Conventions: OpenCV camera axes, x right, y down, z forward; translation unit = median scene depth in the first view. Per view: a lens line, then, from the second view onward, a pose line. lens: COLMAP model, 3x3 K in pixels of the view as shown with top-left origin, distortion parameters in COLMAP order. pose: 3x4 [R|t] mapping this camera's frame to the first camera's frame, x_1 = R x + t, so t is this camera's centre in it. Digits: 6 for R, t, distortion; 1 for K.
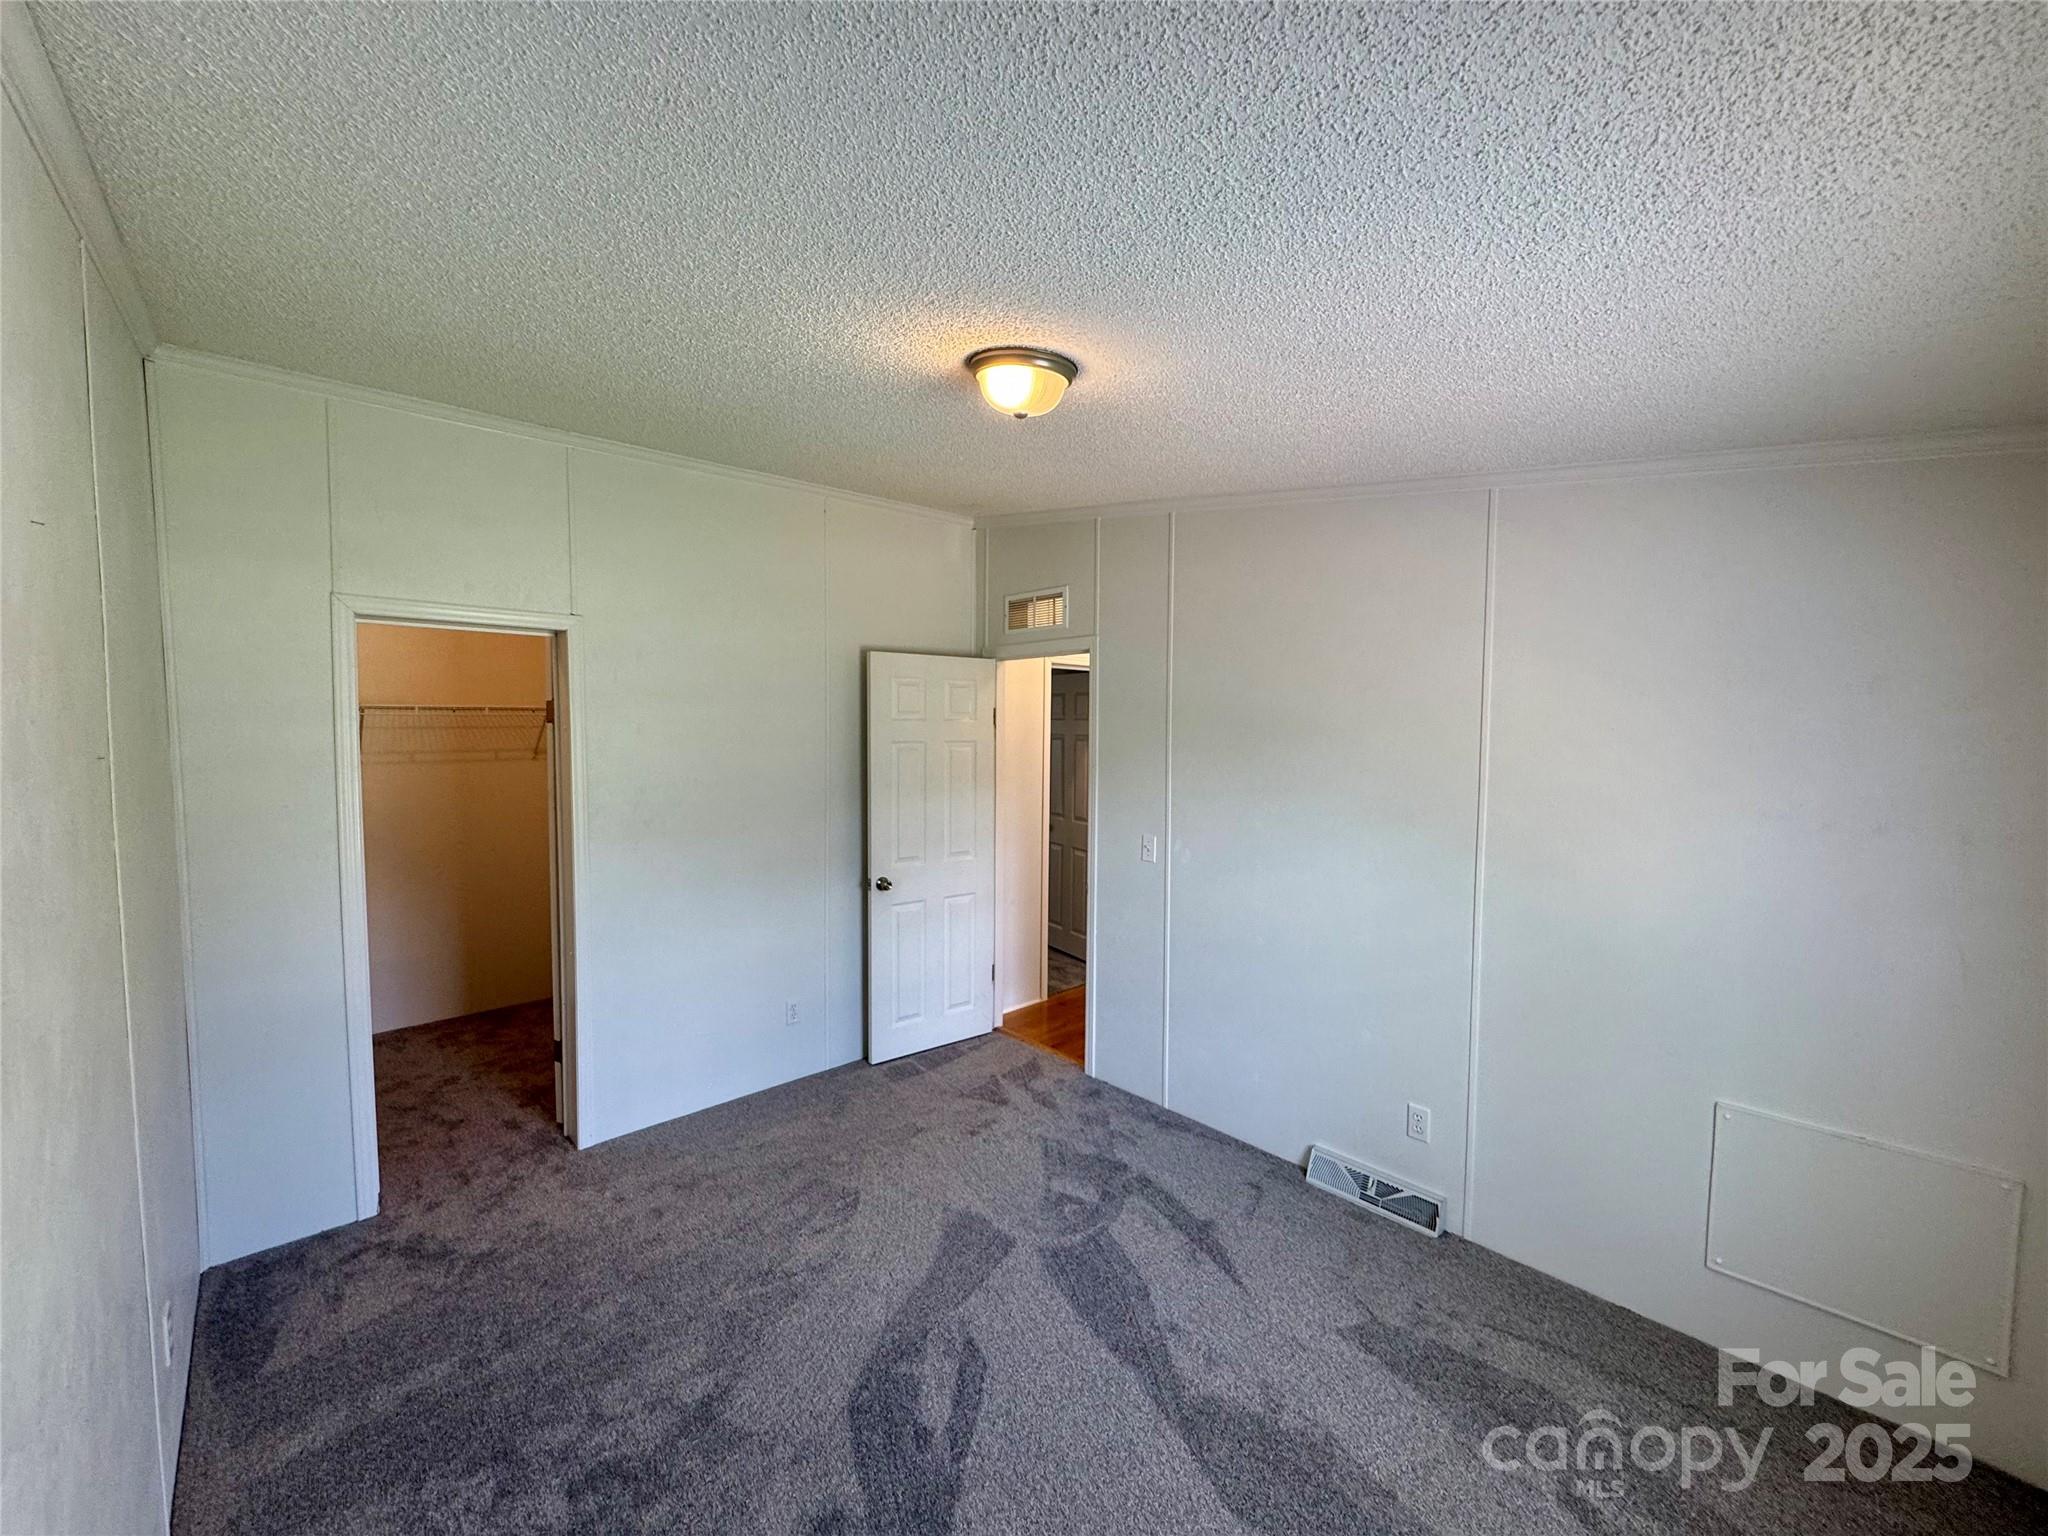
lens RADIAL K [[817.7, 0, 1023.4], [0, 817.7, 770.0], [0, 0, 1]] dist [-0.003370, -0.000739]
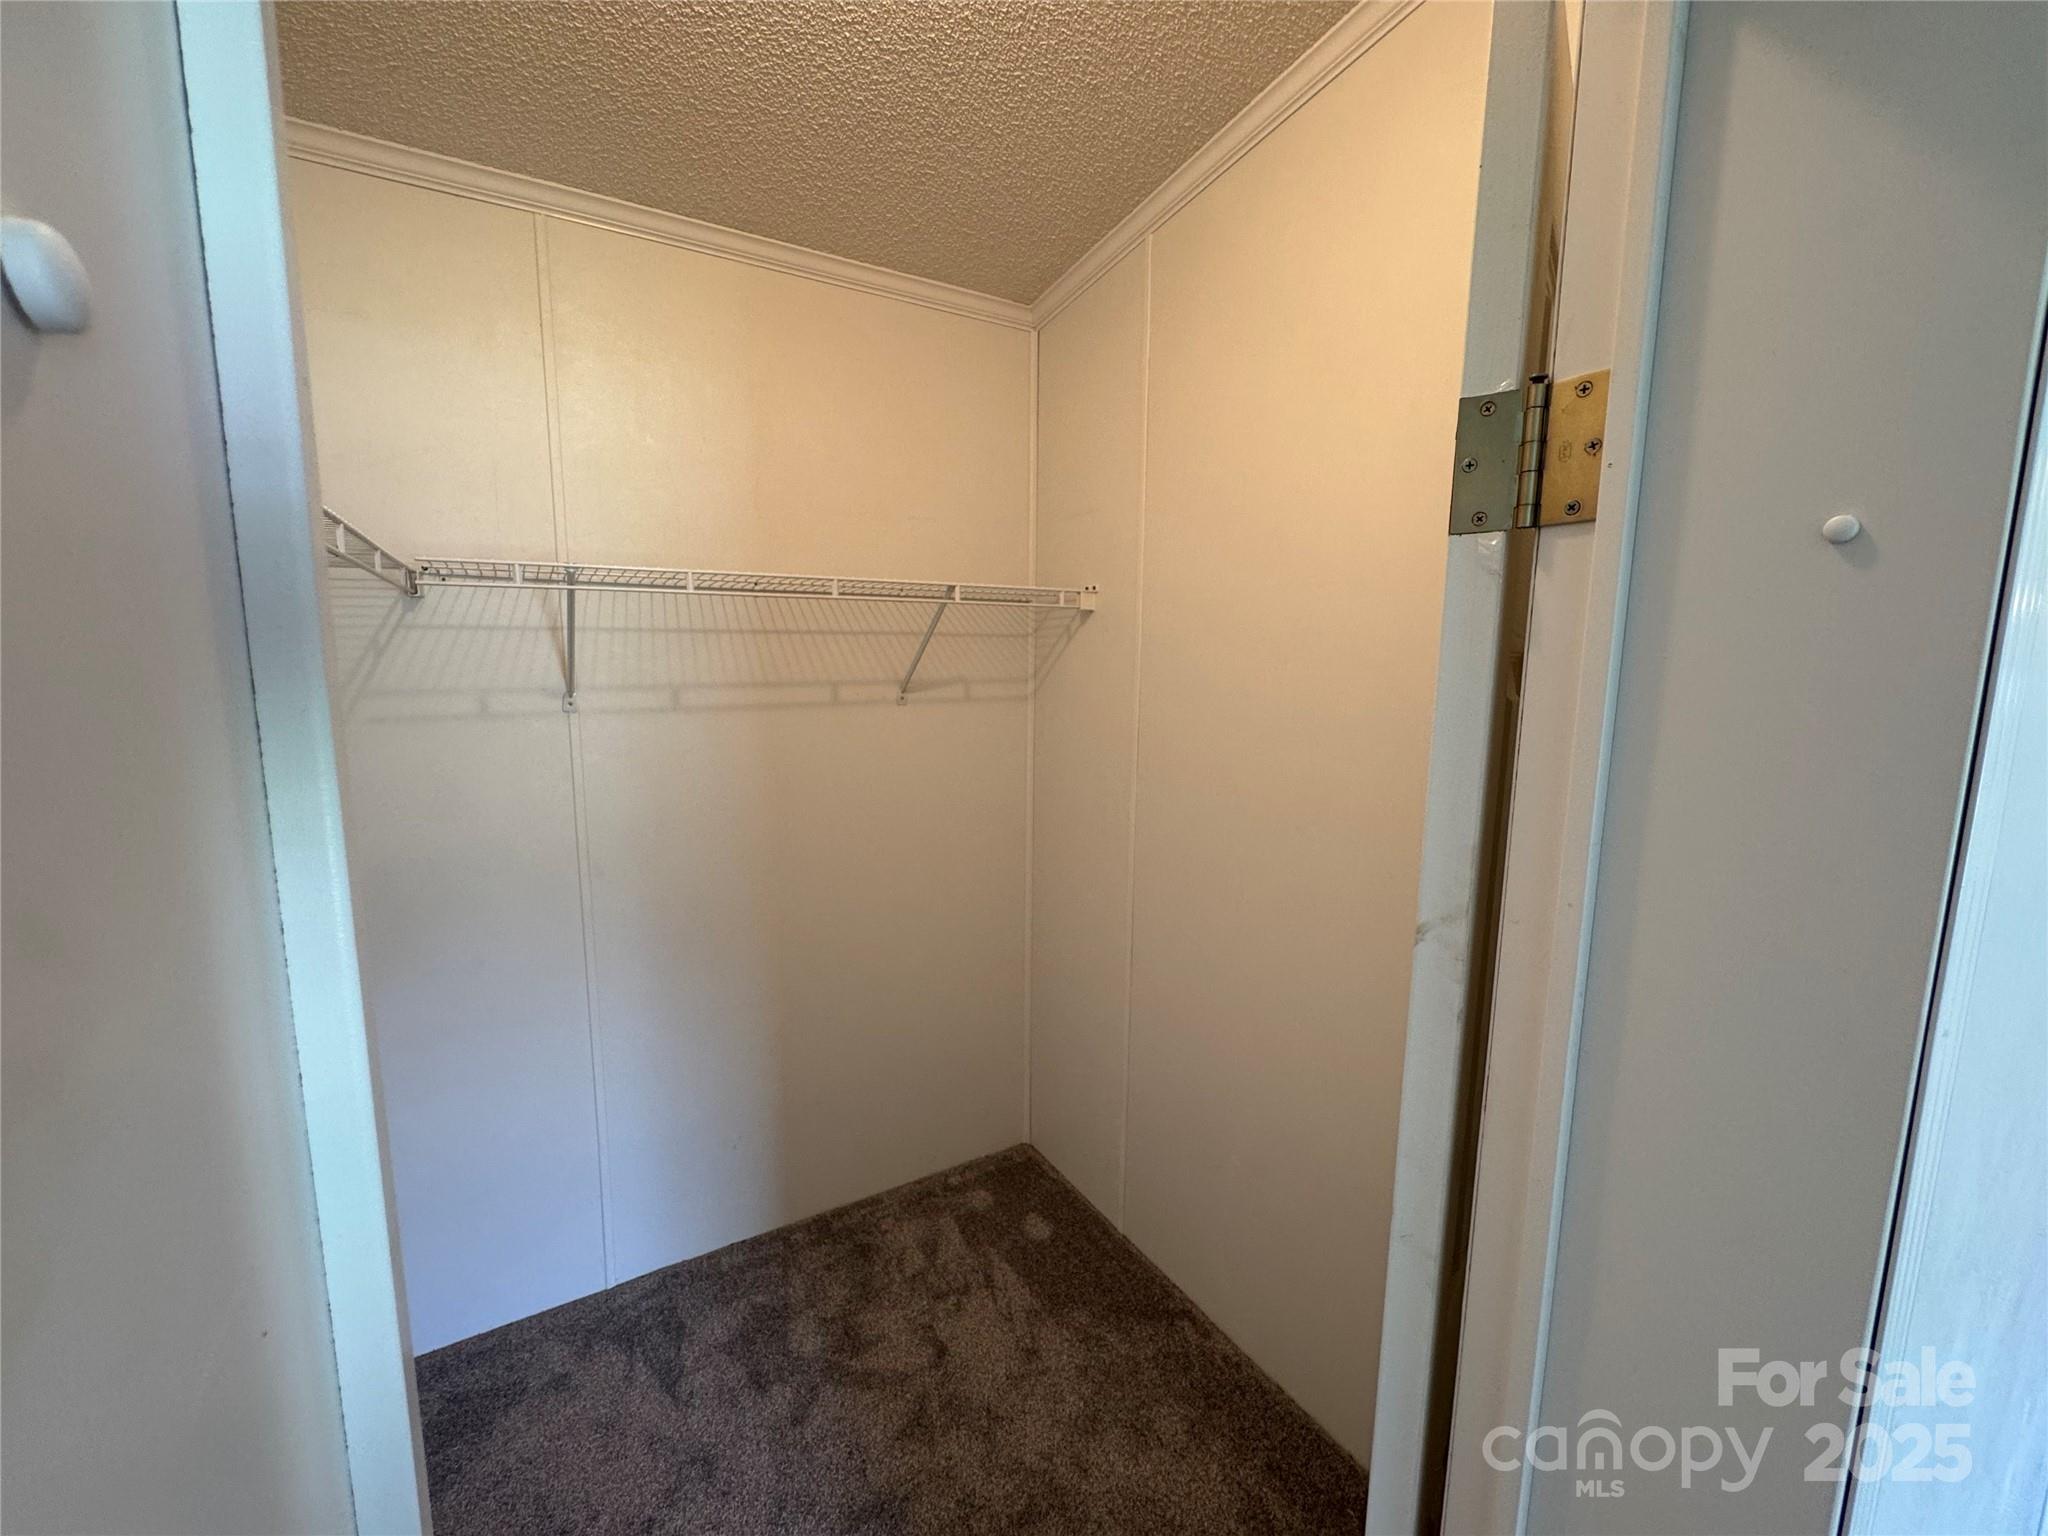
lens RADIAL K [[817.7, 0, 1022.2], [0, 817.7, 771.7], [0, 0, 1]] dist [-0.003370, -0.000739]
pose [[0.978022, 0.021100, -0.207429, -0.453655], [-0.006218, 0.997375, 0.072136, -0.008553], [0.208407, -0.069261, 0.975587, 0.579827]]
